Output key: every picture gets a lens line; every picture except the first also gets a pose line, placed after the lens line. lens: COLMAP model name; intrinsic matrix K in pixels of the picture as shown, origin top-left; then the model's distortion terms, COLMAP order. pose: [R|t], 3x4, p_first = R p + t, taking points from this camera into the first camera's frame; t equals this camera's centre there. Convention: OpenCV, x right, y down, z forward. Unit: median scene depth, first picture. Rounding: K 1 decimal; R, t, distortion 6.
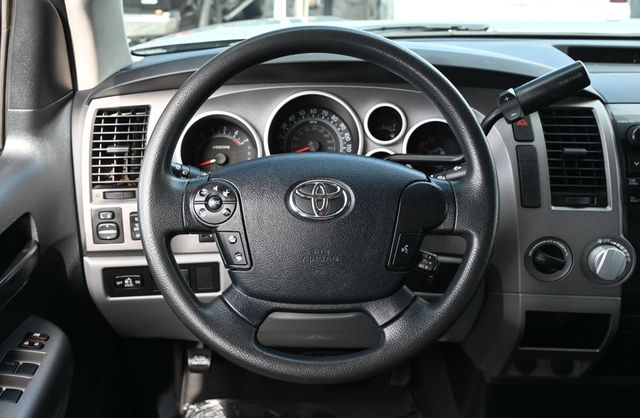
lens RADIAL K [[679.9, 0, 320.0], [0, 679.9, 209.0], [0, 0, 1]] dist [-0.017738, -0.017853]
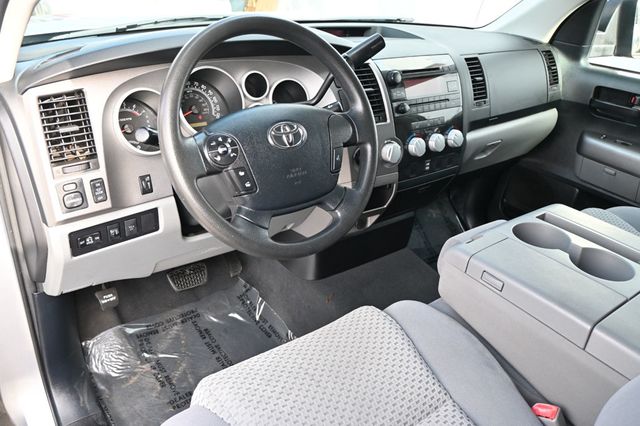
lens RADIAL K [[507.5, 0, 320.0], [0, 507.5, 213.0], [0, 0, 1]] dist [-0.026163, 0.003221]
pose [[0.792979, -0.233795, 0.562604, -0.467953], [0.173390, 0.971856, 0.159473, -0.011004], [-0.584054, -0.028909, 0.811200, 0.042374]]
